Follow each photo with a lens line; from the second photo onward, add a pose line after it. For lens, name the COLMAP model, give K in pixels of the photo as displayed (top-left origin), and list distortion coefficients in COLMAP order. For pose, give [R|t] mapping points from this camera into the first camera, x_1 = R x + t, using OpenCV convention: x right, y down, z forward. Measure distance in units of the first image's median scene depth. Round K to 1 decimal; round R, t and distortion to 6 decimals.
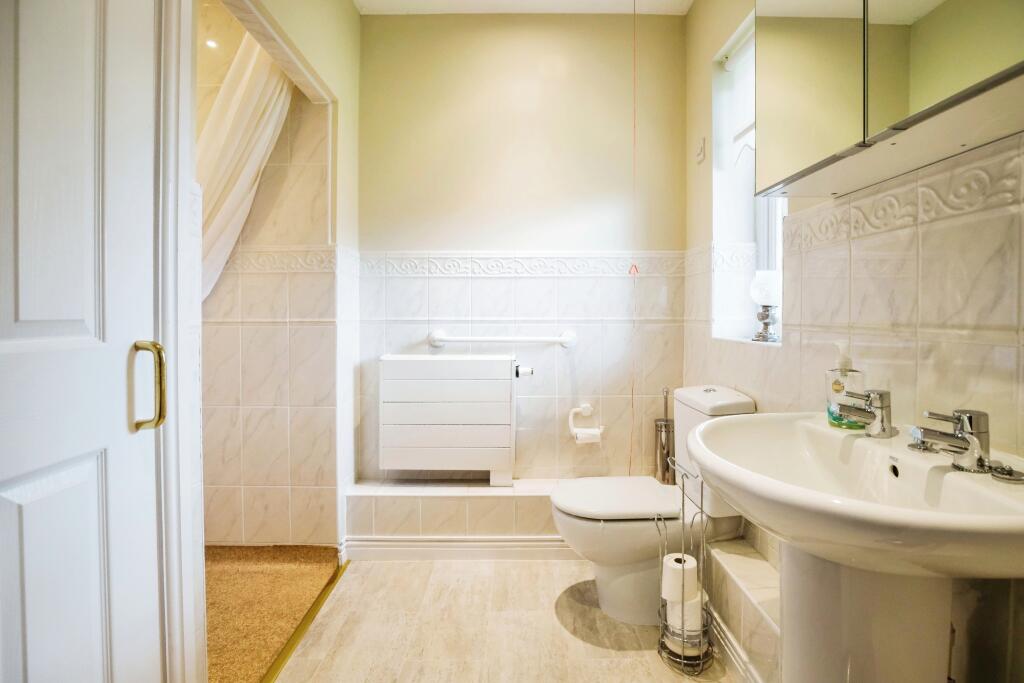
lens RADIAL K [[485.8, 0, 511.6], [0, 485.8, 325.5], [0, 0, 1]] dist [-0.025869, -0.000015]
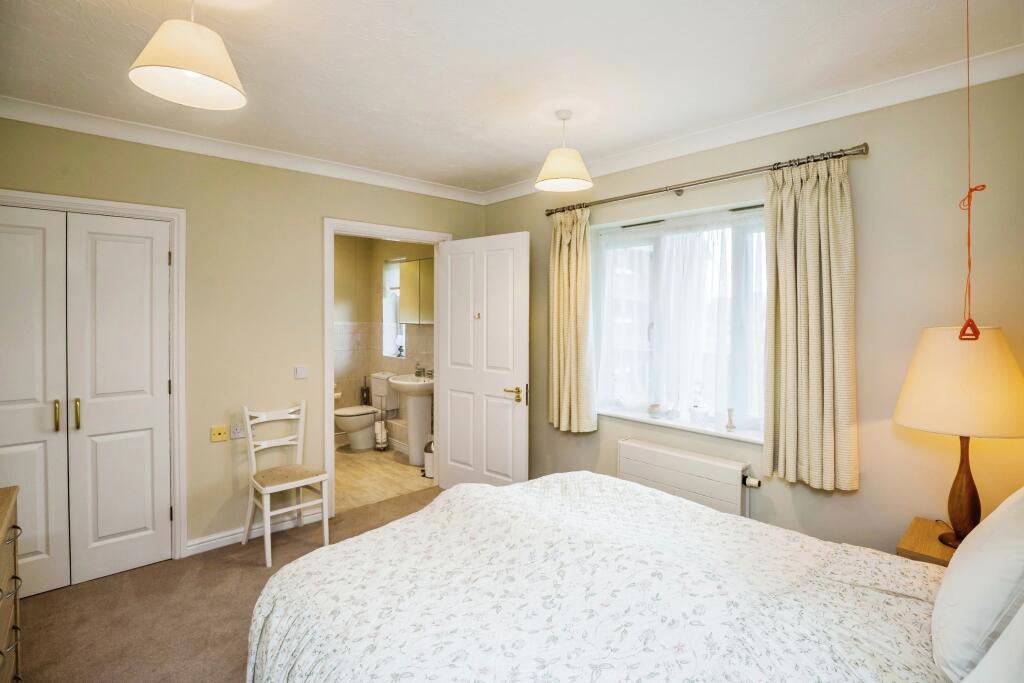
lens RADIAL K [[485.8, 0, 511.6], [0, 485.8, 325.5], [0, 0, 1]] dist [-0.025869, -0.000015]
pose [[0.739970, -0.005983, 0.672613, -1.138366], [0.009490, 0.999954, -0.001545, -0.169714], [-0.672573, 0.007527, 0.739993, -1.961596]]
